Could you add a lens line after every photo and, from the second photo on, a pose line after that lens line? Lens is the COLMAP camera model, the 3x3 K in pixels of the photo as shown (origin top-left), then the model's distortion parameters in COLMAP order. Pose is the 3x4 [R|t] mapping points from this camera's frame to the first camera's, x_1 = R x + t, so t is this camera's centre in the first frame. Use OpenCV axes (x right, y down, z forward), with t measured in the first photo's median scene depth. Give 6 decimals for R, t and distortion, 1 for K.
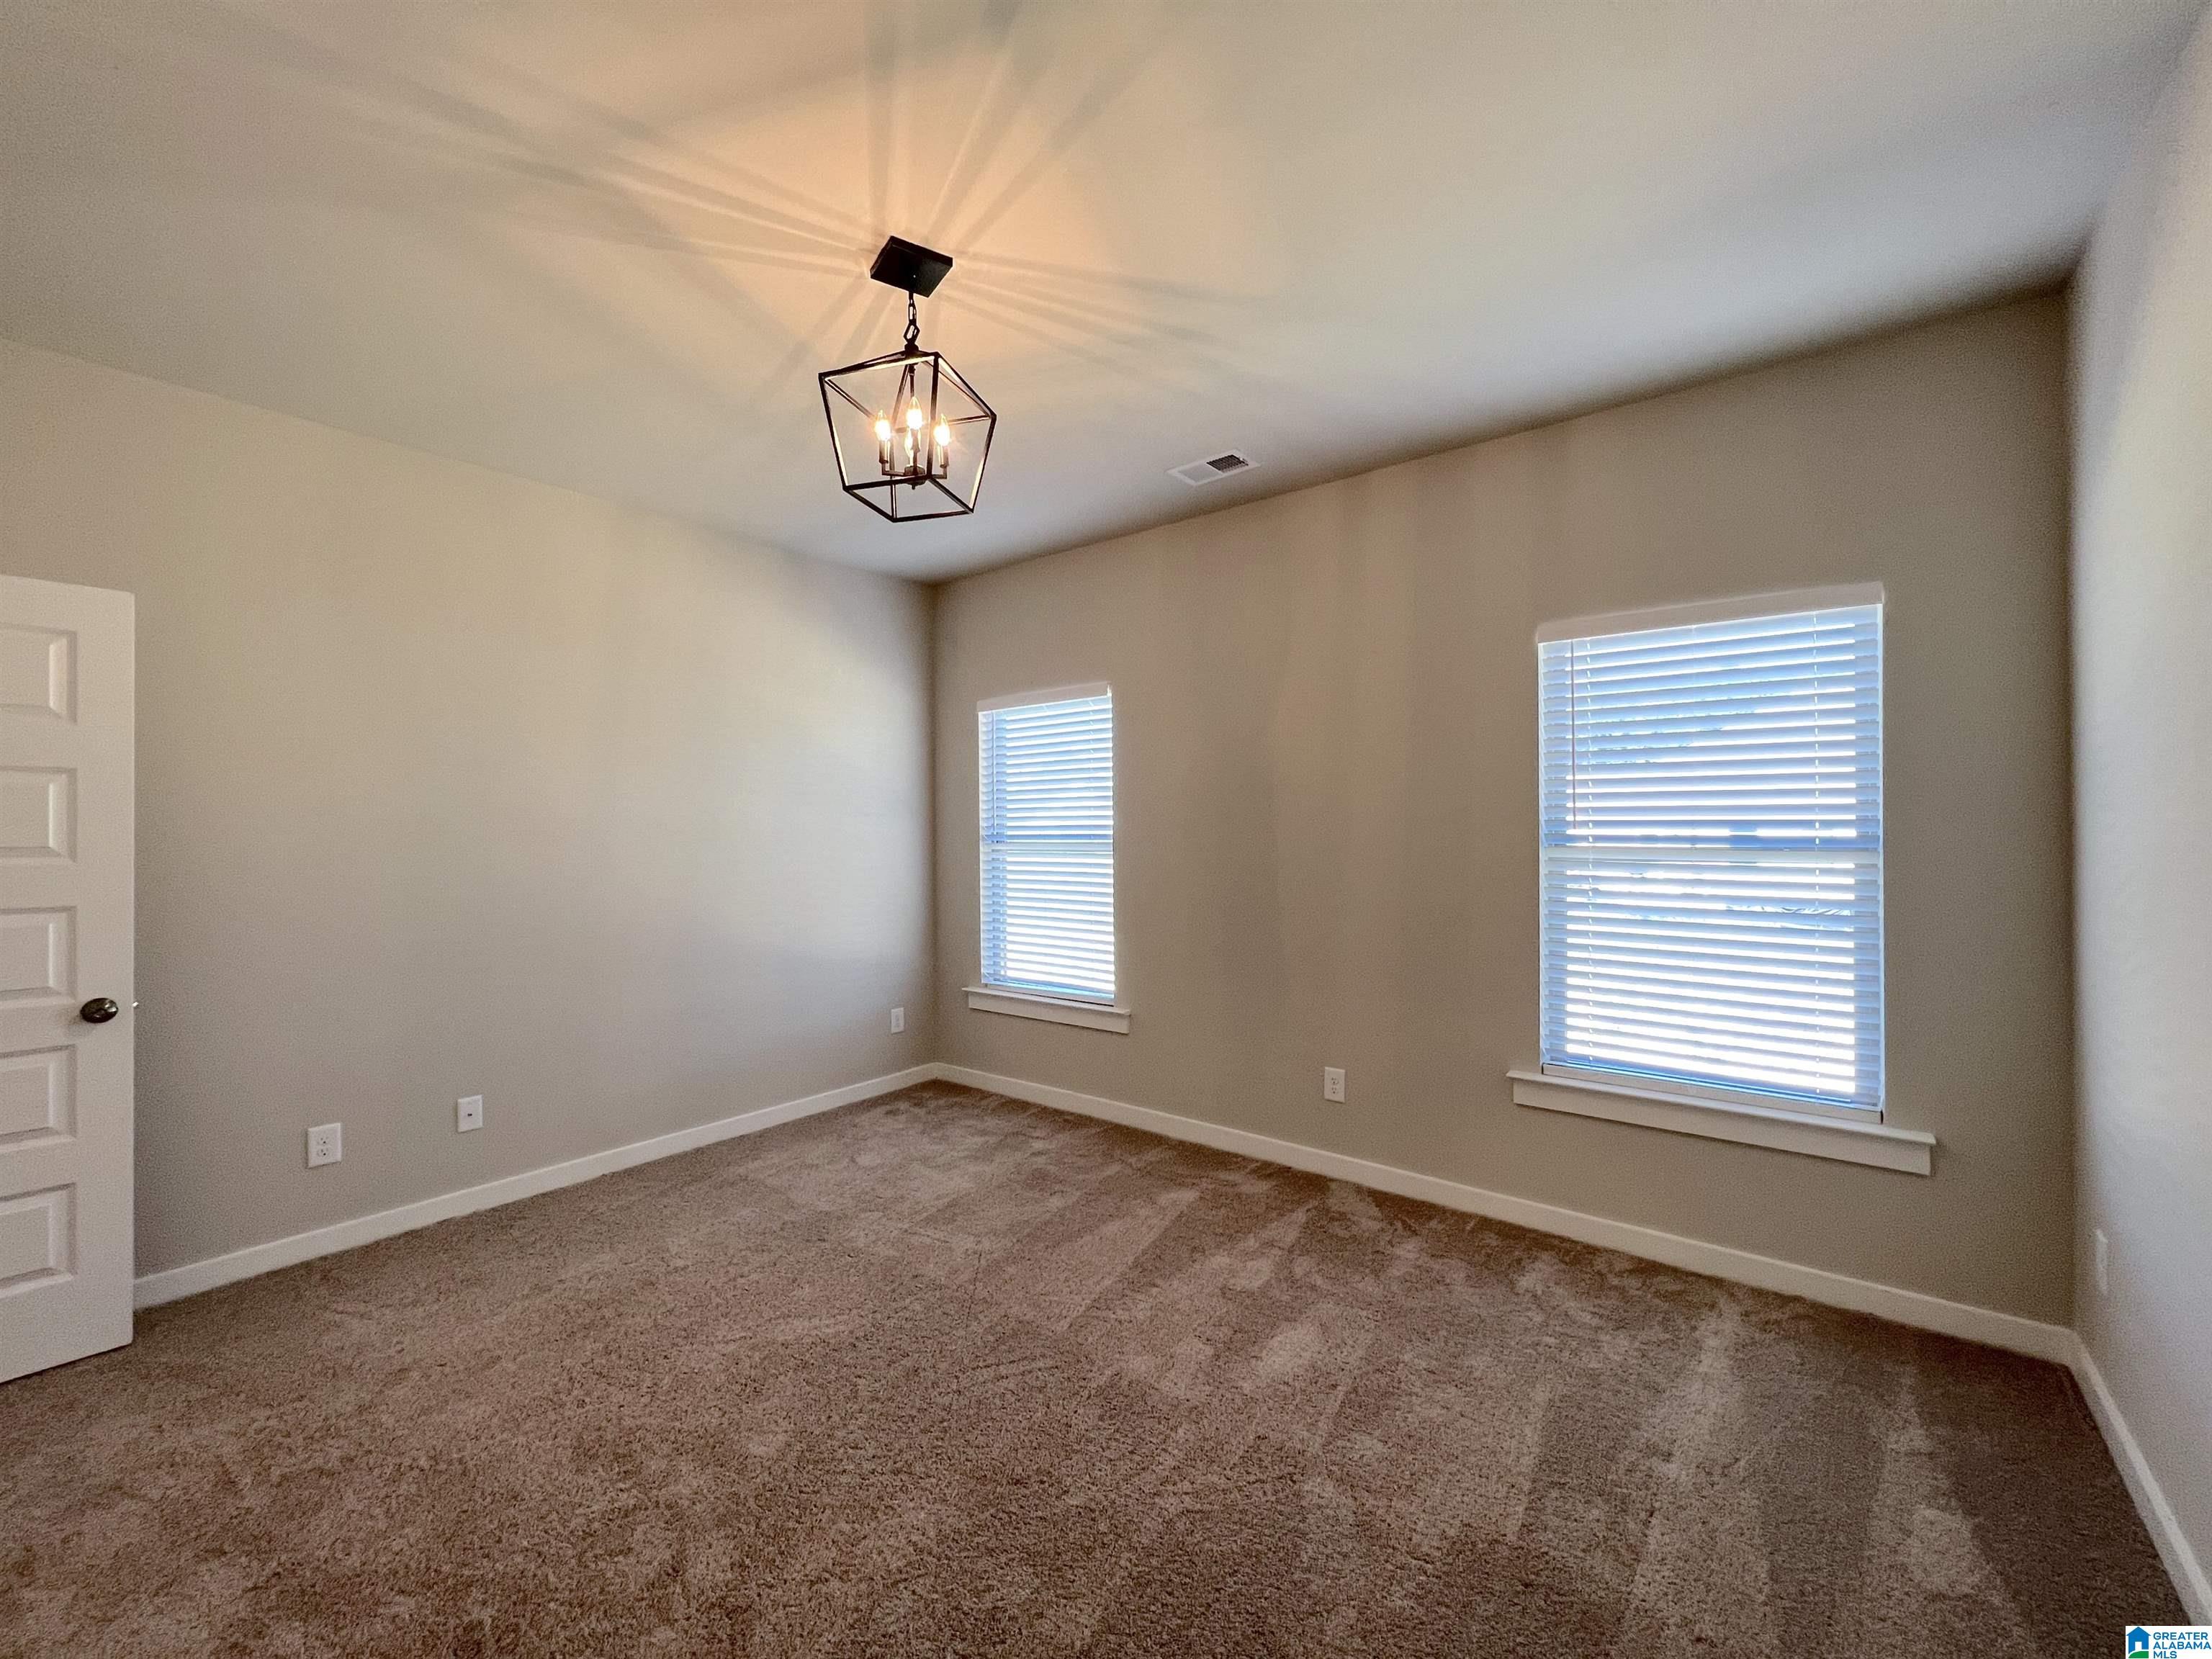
lens RADIAL K [[886.5, 0, 1101.4], [0, 886.5, 830.8], [0, 0, 1]] dist [-0.000596, 0.000417]
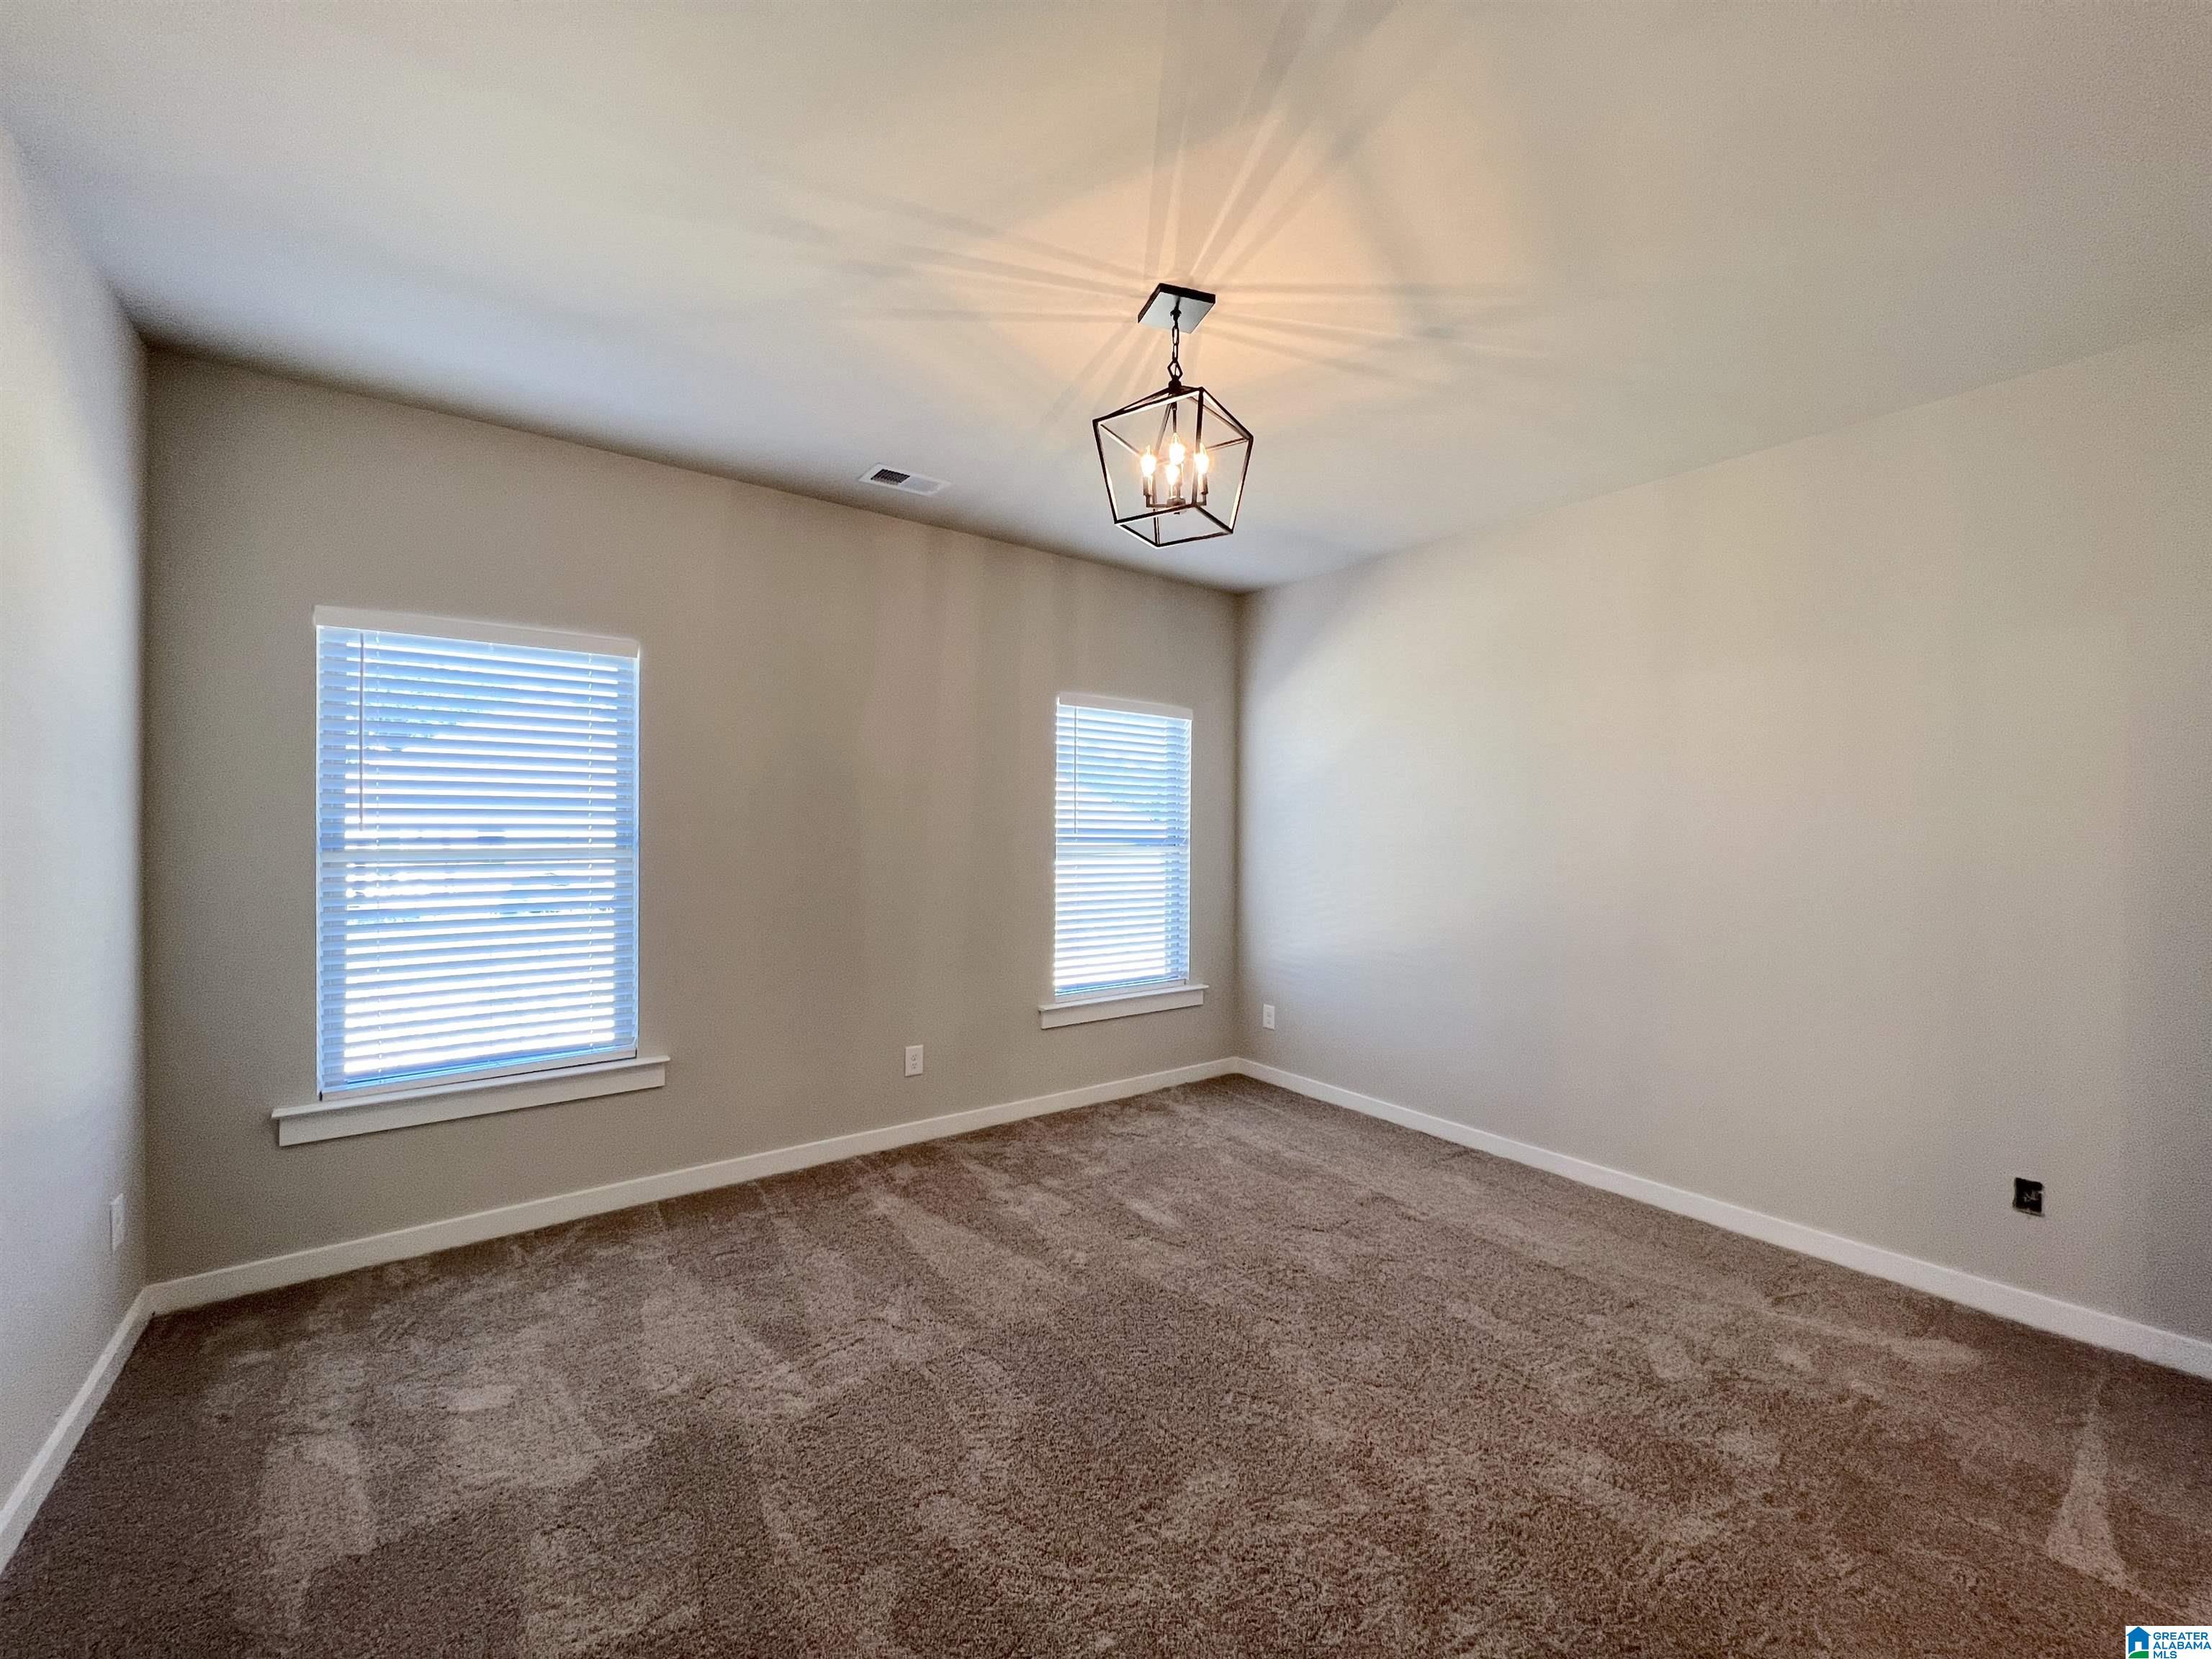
lens RADIAL K [[886.5, 0, 1101.4], [0, 886.5, 830.8], [0, 0, 1]] dist [-0.000596, 0.000417]
pose [[0.251963, 0.005088, 0.967724, -0.937154], [-0.007427, 0.999967, -0.003323, -0.002377], [-0.967708, -0.006349, 0.251992, 0.602304]]
